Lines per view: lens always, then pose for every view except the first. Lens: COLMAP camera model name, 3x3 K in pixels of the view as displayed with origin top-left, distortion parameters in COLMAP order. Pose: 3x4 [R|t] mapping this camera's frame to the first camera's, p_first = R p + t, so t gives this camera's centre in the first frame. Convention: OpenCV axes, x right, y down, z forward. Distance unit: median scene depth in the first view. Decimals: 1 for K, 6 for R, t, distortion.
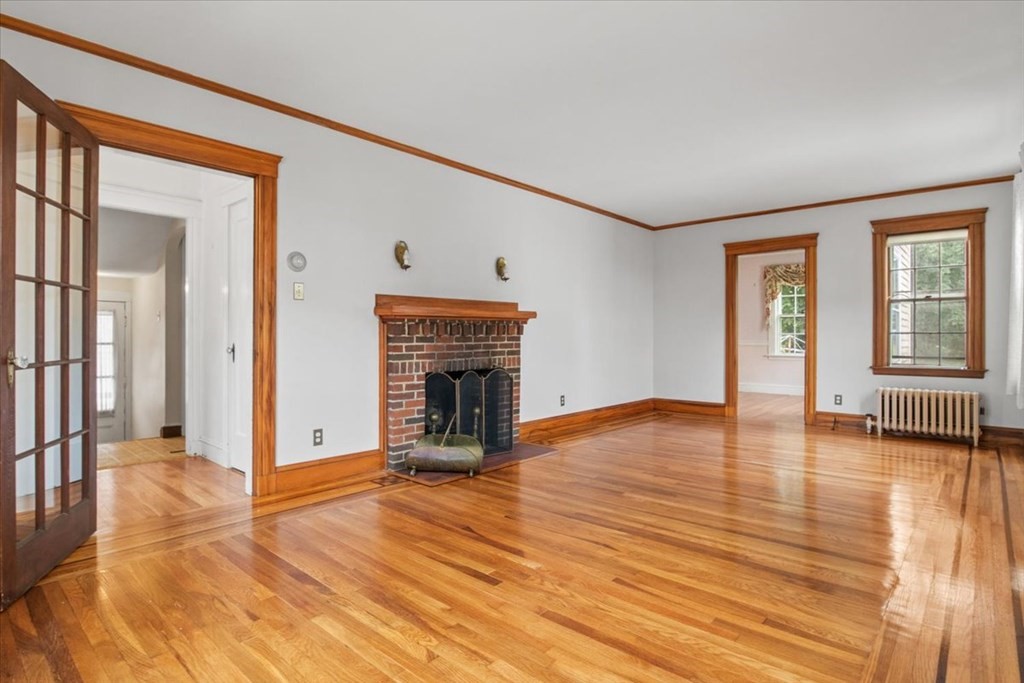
lens RADIAL K [[524.6, 0, 519.2], [0, 524.6, 332.7], [0, 0, 1]] dist [-0.012530, -0.000380]
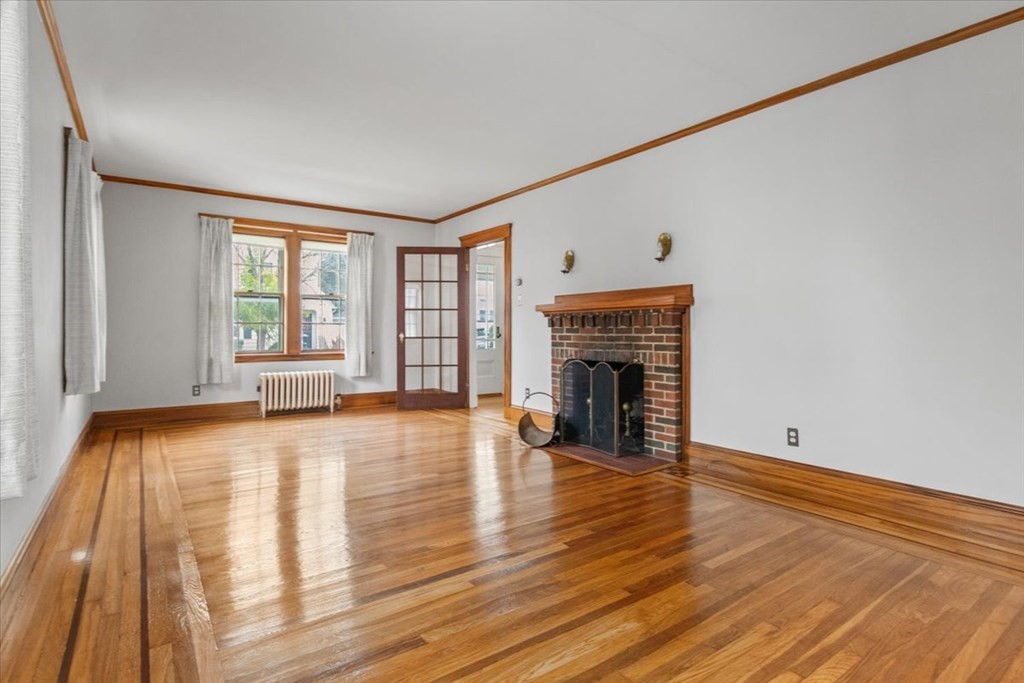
lens RADIAL K [[524.6, 0, 519.2], [0, 524.6, 332.7], [0, 0, 1]] dist [-0.012530, -0.000380]
pose [[-0.223770, 0.004001, -0.974634, 0.980170], [0.004729, 0.999984, 0.003019, 0.013409], [0.974631, -0.003934, -0.223785, 1.139383]]
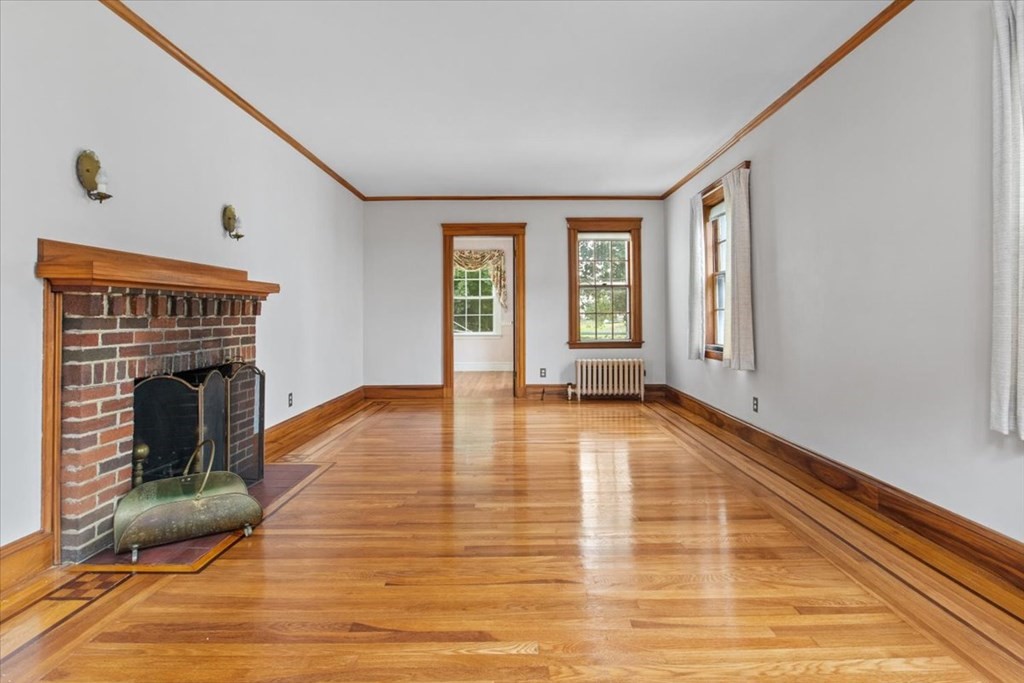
lens RADIAL K [[519.0, 0, 517.7], [0, 519.0, 303.7], [0, 0, 1]] dist [-0.006246, -0.000389]
pose [[0.749066, 0.012951, 0.662369, -0.241049], [0.000582, 0.999796, -0.020206, 0.003413], [-0.662495, 0.015521, 0.748905, 0.270760]]
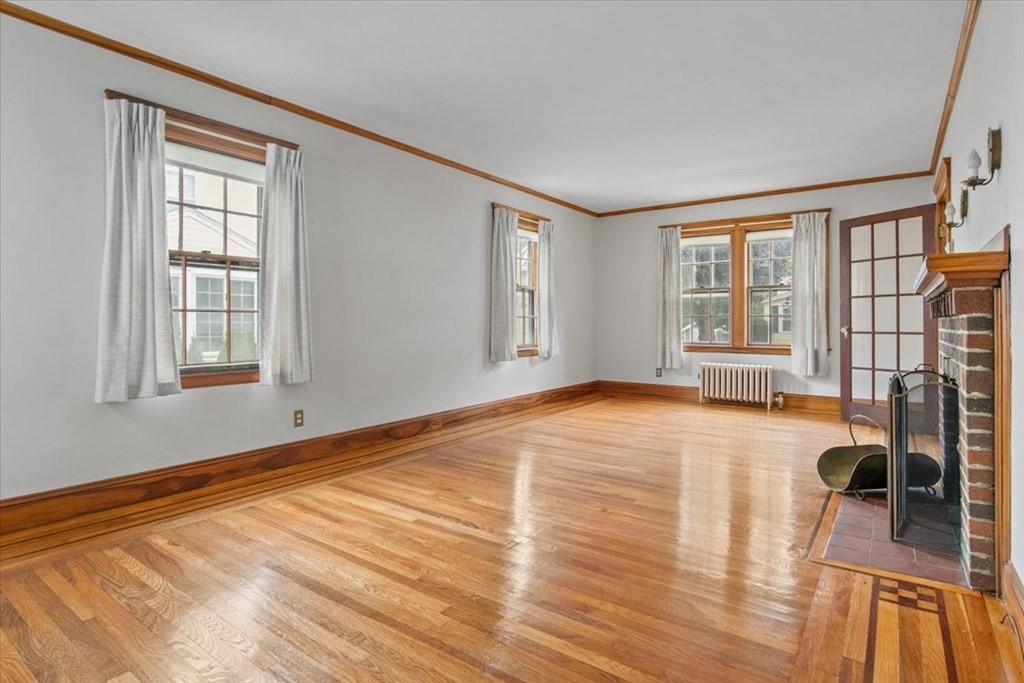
lens RADIAL K [[524.6, 0, 519.2], [0, 524.6, 332.7], [0, 0, 1]] dist [-0.012530, -0.000380]
pose [[-0.995565, 0.000772, -0.094077, 0.439985], [-0.000469, 0.999913, 0.013166, 0.015983], [0.094079, 0.013152, -0.995478, 1.626796]]
